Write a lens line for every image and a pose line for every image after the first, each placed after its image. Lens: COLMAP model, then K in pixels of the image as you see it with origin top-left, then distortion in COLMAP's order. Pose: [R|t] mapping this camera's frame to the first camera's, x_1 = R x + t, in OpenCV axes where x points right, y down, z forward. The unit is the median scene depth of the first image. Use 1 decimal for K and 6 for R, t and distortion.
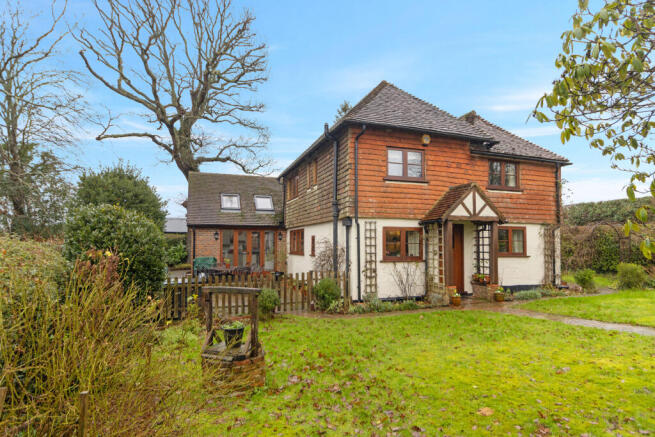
lens RADIAL K [[369.7, 0, 327.5], [0, 369.7, 218.5], [0, 0, 1]] dist [-0.001564, -0.000365]
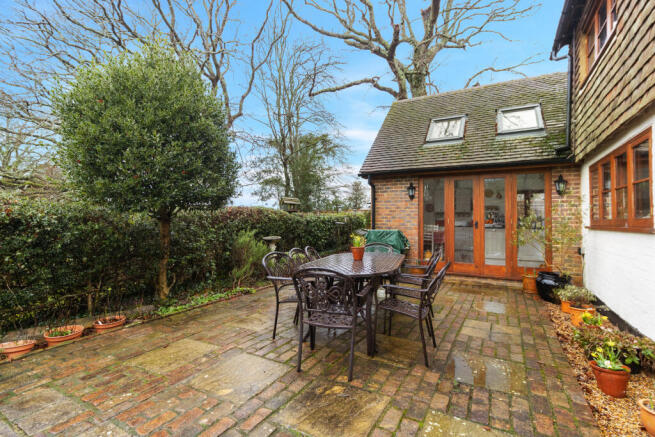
lens RADIAL K [[299.6, 0, 342.6], [0, 299.6, 218.5], [0, 0, 1]] dist [-0.000203, -0.000053]
pose [[0.676636, -0.006844, -0.736286, -0.047582], [0.048797, 0.998175, 0.035565, 0.061312], [0.734699, -0.059993, 0.675735, 0.594604]]
